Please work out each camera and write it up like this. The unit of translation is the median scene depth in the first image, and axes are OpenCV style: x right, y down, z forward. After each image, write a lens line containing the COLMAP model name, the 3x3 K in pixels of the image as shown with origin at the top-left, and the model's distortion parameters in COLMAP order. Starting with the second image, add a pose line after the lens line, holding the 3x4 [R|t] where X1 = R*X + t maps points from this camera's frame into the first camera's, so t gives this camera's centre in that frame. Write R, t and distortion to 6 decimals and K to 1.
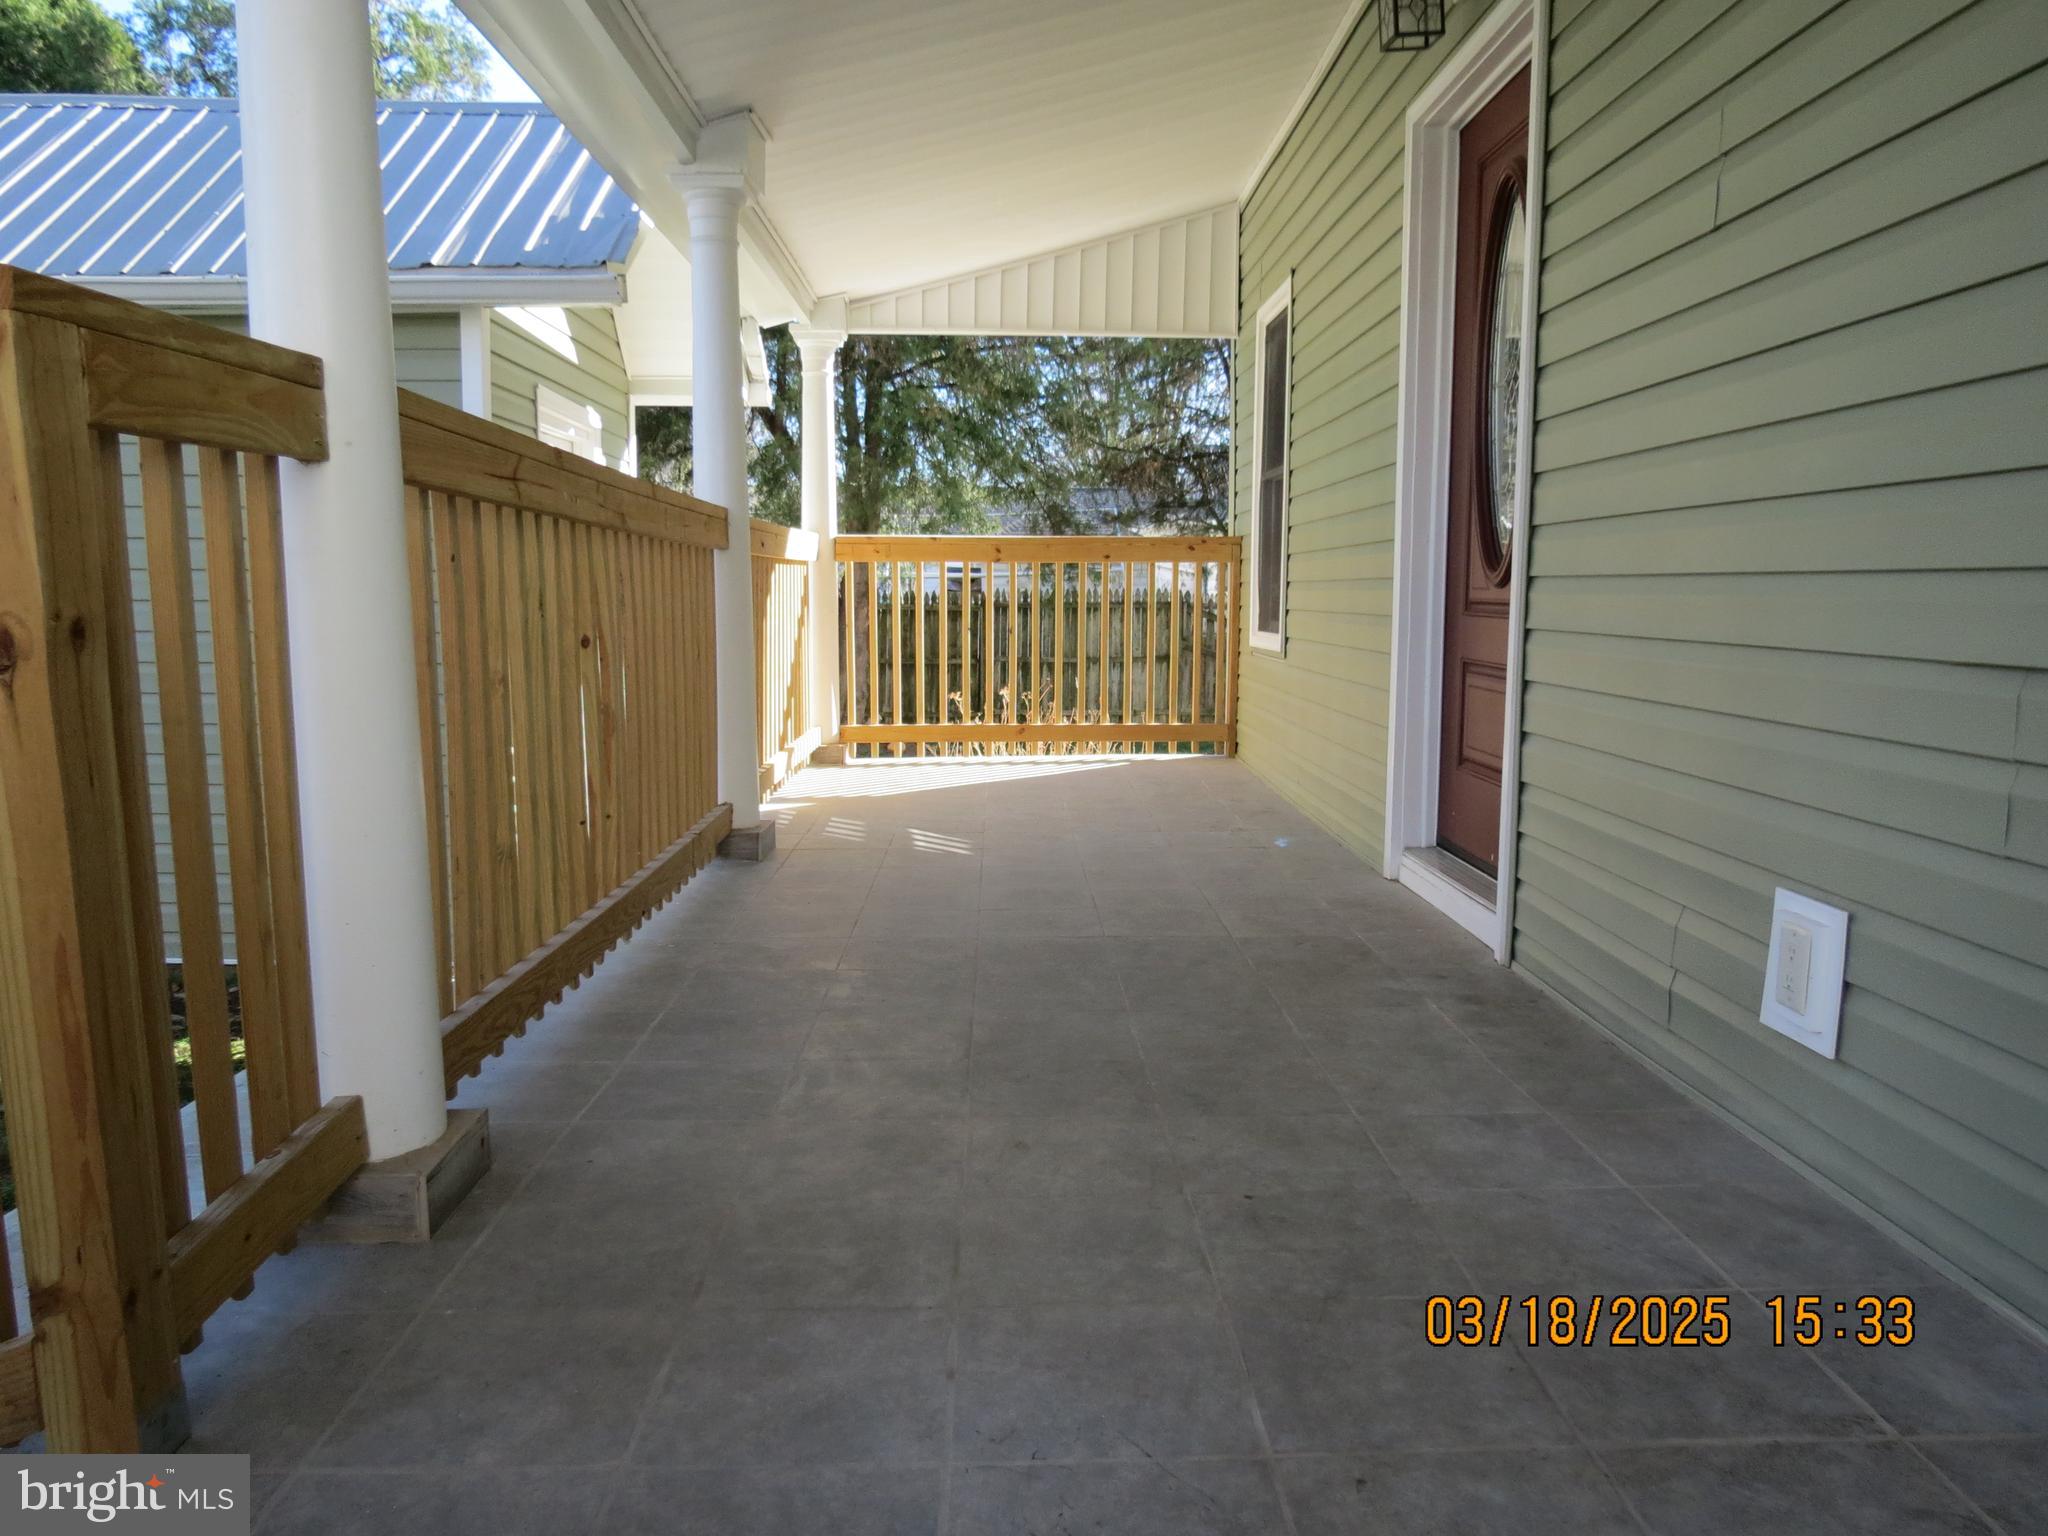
lens RADIAL K [[1456.5, 0, 1030.8], [0, 1456.5, 767.1], [0, 0, 1]] dist [-0.022989, 0.006745]
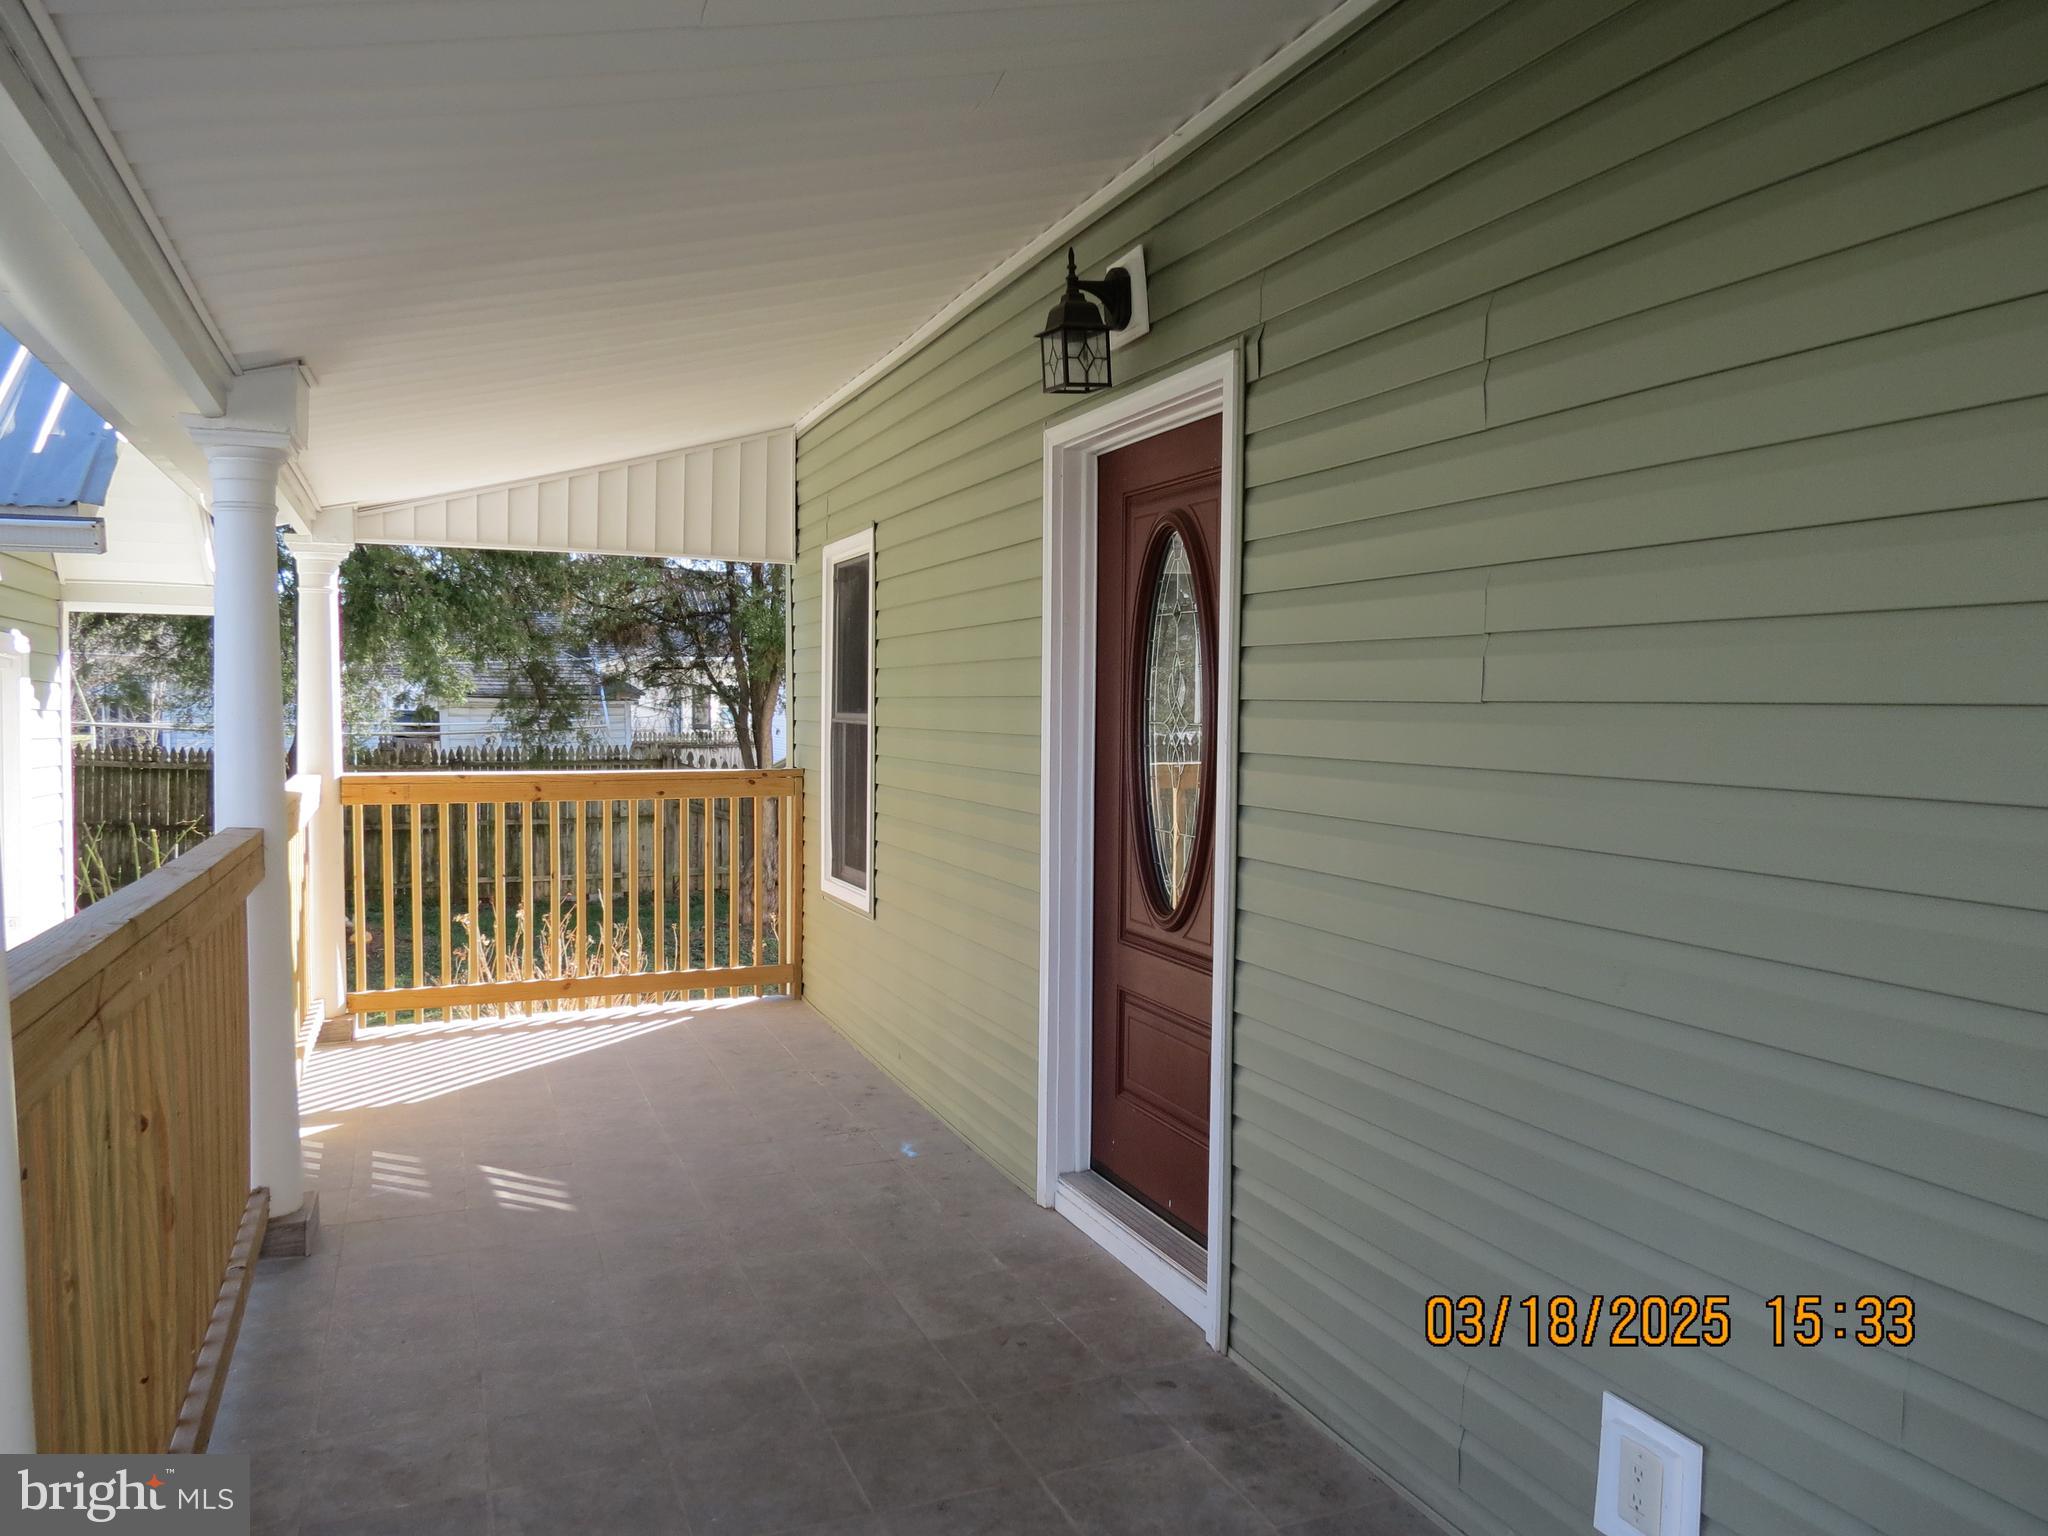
lens RADIAL K [[1456.5, 0, 1016.4], [0, 1456.5, 775.6], [0, 0, 1]] dist [-0.022989, 0.006745]
pose [[0.934177, -0.014230, 0.356527, -0.097804], [0.037914, 0.997506, -0.059531, -0.135776], [-0.354791, 0.069130, 0.932386, 0.083860]]
